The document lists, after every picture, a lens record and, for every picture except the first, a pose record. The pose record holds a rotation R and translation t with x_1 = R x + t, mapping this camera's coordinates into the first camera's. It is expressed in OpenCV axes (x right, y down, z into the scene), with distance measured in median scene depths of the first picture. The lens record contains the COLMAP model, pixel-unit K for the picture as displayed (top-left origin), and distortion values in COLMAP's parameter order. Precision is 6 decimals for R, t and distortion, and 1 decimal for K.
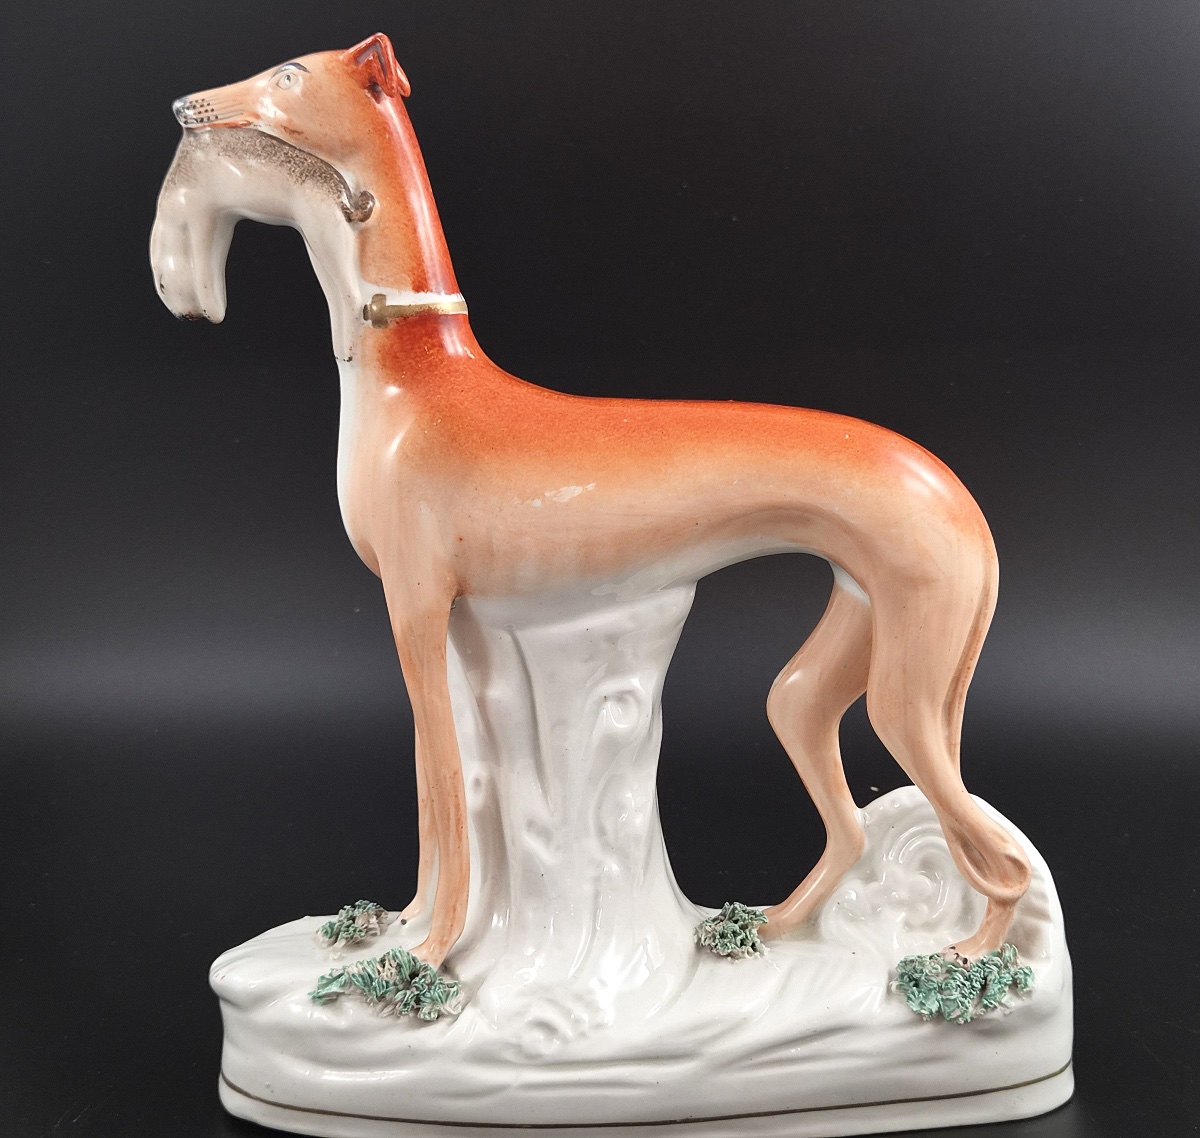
lens RADIAL K [[1942.9, 0, 600.5], [0, 1942.9, 567.3], [0, 0, 1]] dist [0.057735, 0.000000]
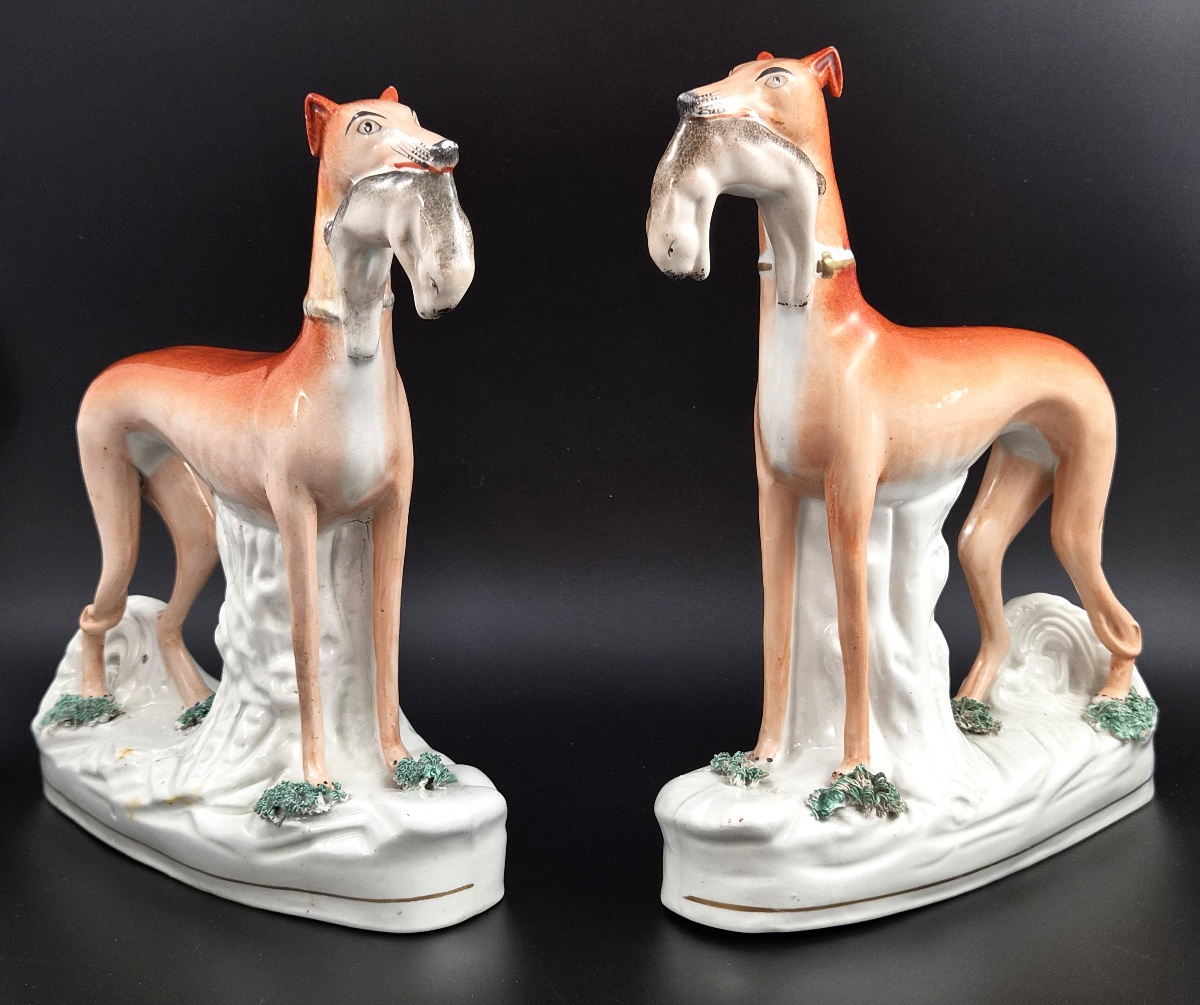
lens RADIAL K [[1802.7, 0, 596.5], [0, 1802.7, 503.2], [0, 0, 1]] dist [0.038582, 0.000000]
pose [[0.787684, -0.104252, 0.607195, -0.960933], [0.111013, 0.993464, 0.026560, -0.025376], [-0.605995, 0.046486, 0.794109, 0.165352]]
